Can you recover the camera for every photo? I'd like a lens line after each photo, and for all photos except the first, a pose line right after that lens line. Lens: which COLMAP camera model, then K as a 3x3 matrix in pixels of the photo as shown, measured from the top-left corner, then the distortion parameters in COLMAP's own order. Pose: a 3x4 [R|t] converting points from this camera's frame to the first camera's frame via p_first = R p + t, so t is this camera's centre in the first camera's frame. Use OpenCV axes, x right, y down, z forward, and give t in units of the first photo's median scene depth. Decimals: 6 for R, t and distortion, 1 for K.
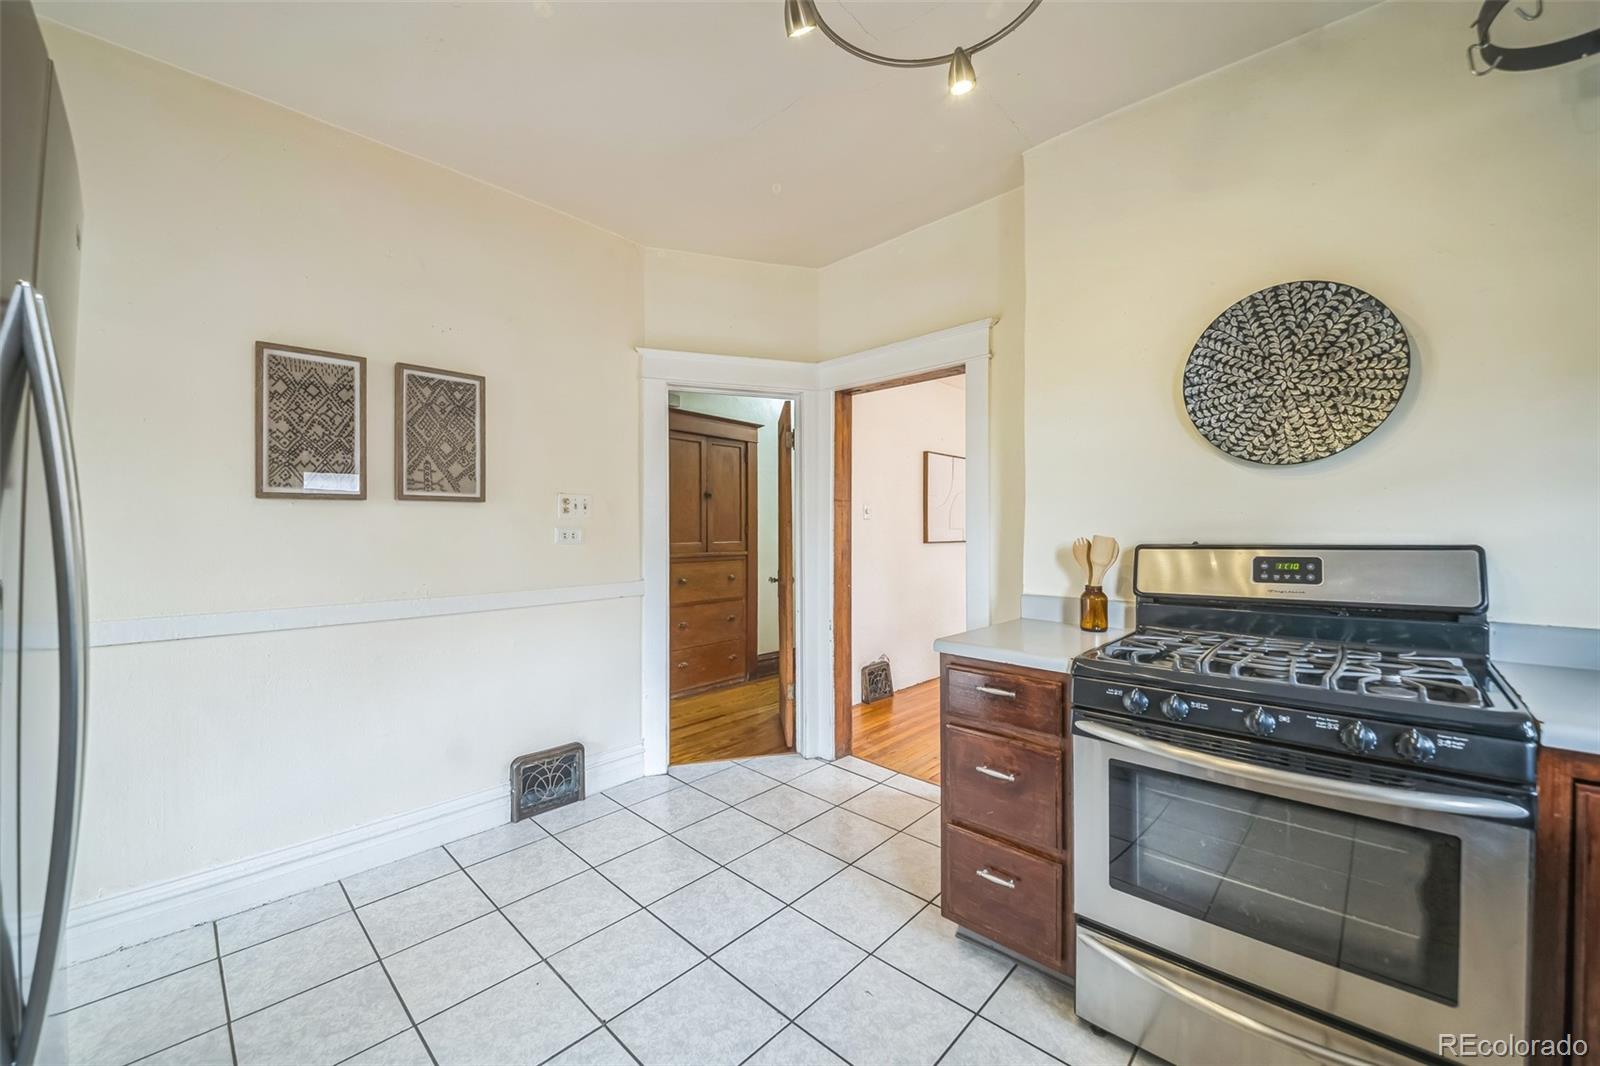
lens RADIAL K [[593.4, 0, 787.9], [0, 593.4, 521.5], [0, 0, 1]] dist [-0.022270, -0.000470]
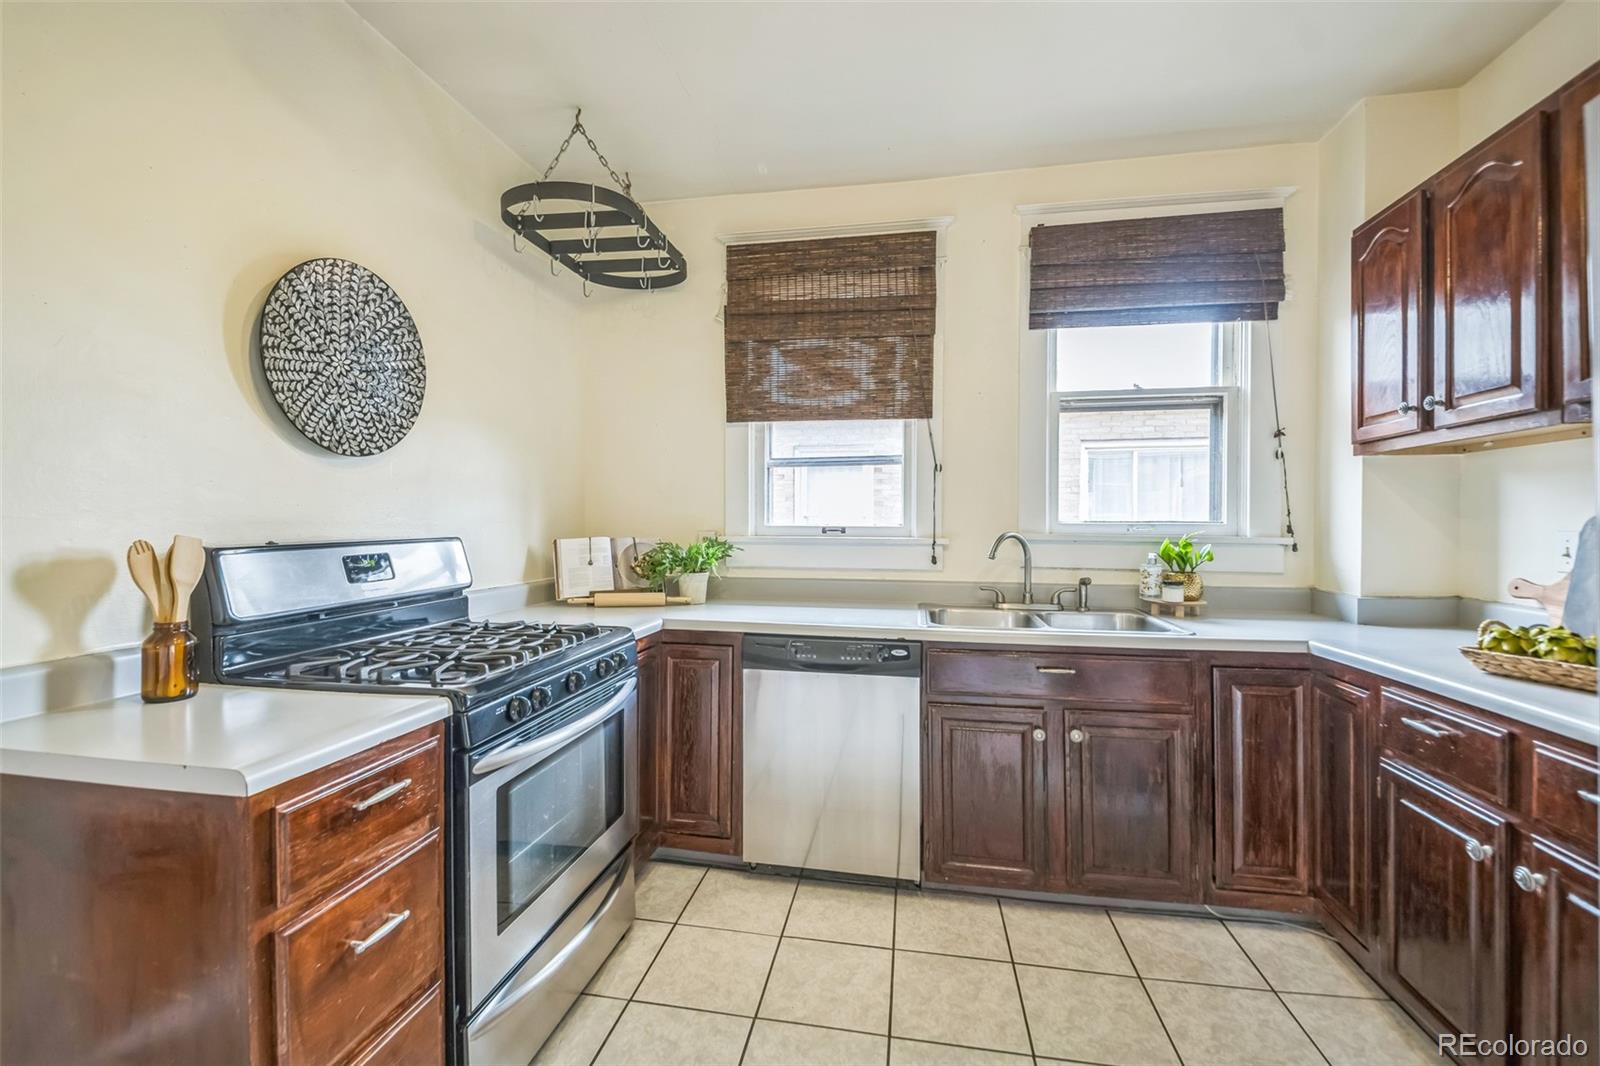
lens RADIAL K [[652.3, 0, 797.9], [0, 652.3, 525.5], [0, 0, 1]] dist [0.047700, -0.033950]
pose [[-0.547422, -0.000472, 0.836857, -0.447760], [-0.006092, 0.999976, -0.003421, 0.013461], [-0.836834, -0.006971, -0.547412, 1.012733]]
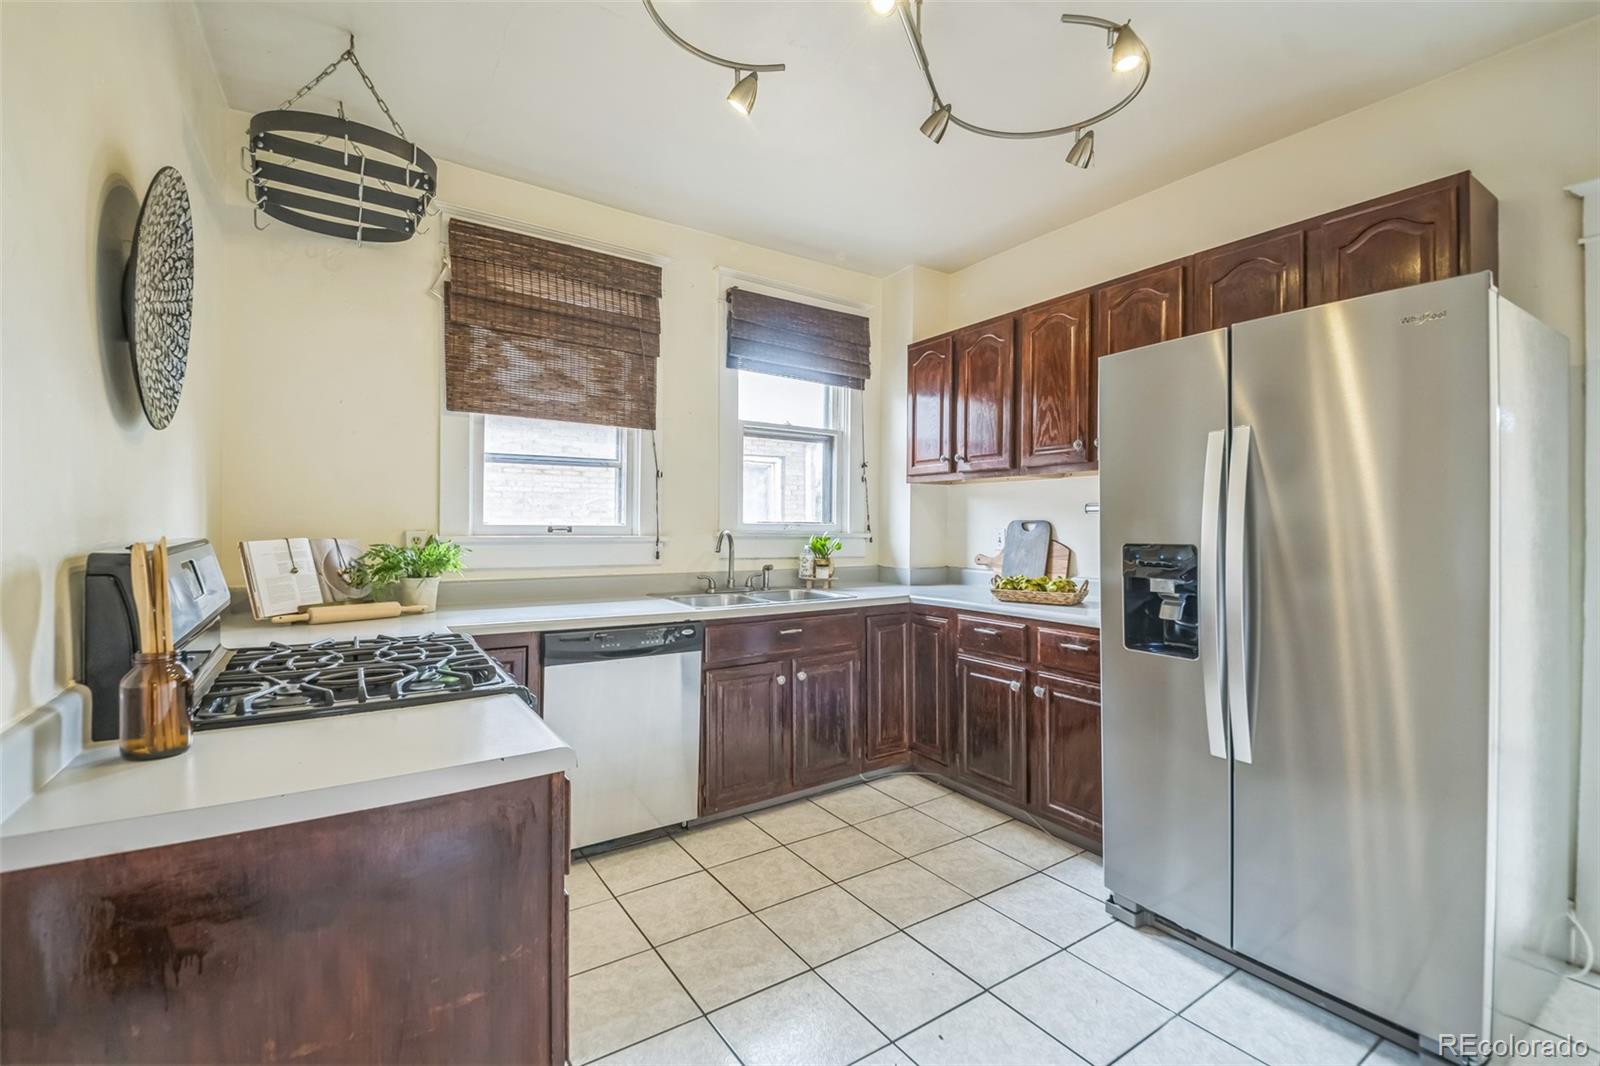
lens RADIAL K [[691.7, 0, 802.0], [0, 691.7, 524.5], [0, 0, 1]] dist [0.033615, -0.012540]
pose [[-0.976568, -0.002827, 0.215192, -0.077222], [-0.004777, 0.999952, -0.008542, 0.019907], [-0.215157, -0.009370, -0.976534, 1.689454]]
